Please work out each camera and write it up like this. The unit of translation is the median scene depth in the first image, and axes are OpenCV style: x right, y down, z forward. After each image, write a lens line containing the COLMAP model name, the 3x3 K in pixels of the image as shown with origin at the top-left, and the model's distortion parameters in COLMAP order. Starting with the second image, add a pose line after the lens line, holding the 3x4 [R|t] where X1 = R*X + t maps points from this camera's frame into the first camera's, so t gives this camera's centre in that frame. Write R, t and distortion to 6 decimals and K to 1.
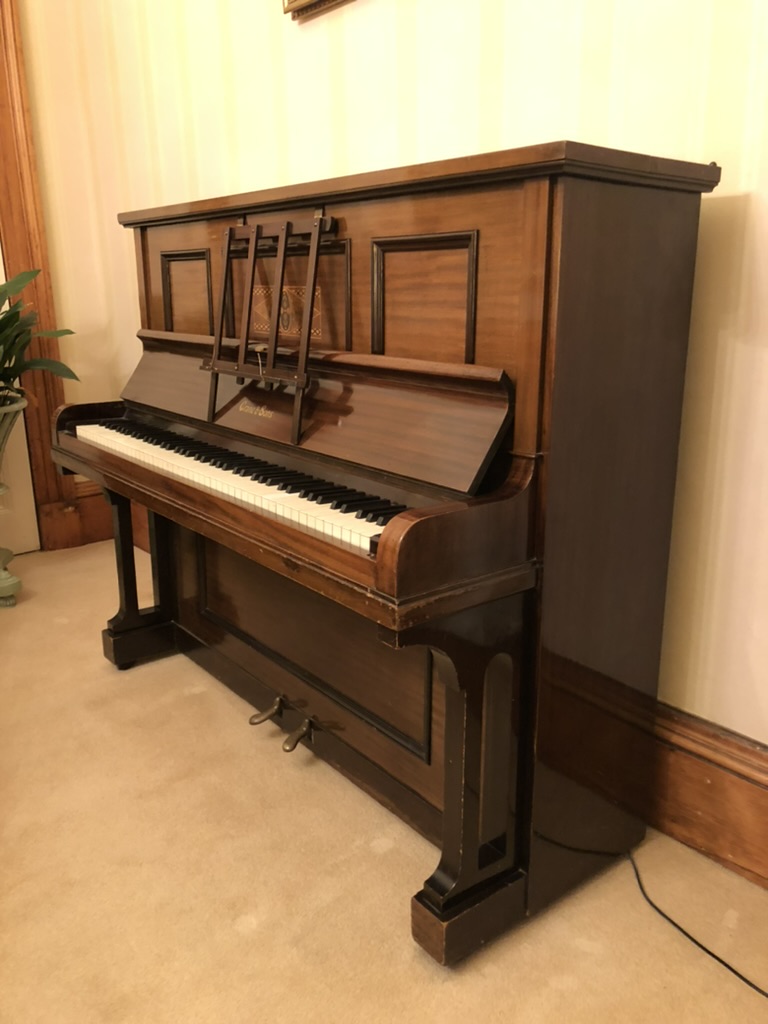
lens RADIAL K [[825.3, 0, 399.1], [0, 825.3, 514.9], [0, 0, 1]] dist [0.037766, -0.006001]
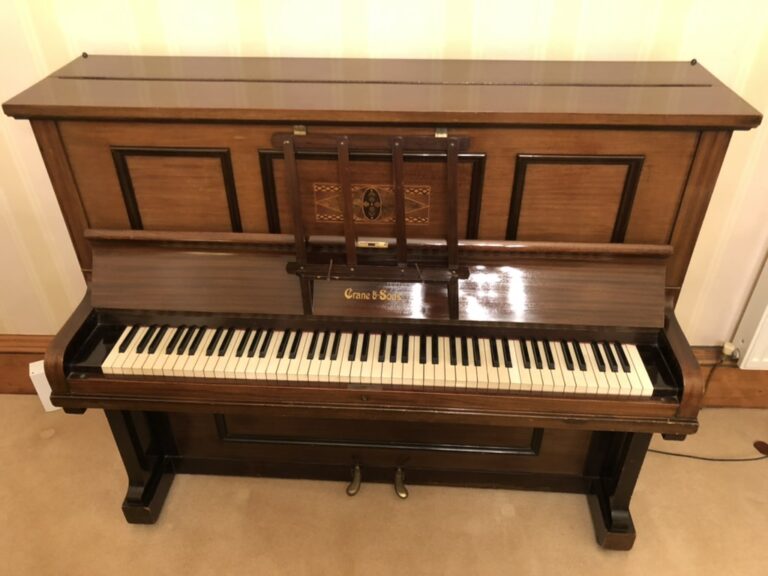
lens RADIAL K [[619.0, 0, 384.0], [0, 619.0, 288.0], [0, 0, 1]] dist [0.037766, -0.006001]
pose [[0.681395, -0.432913, 0.590158, -0.726808], [0.205085, 0.886950, 0.413835, -0.534127], [-0.702596, -0.160952, 0.693148, 0.442773]]
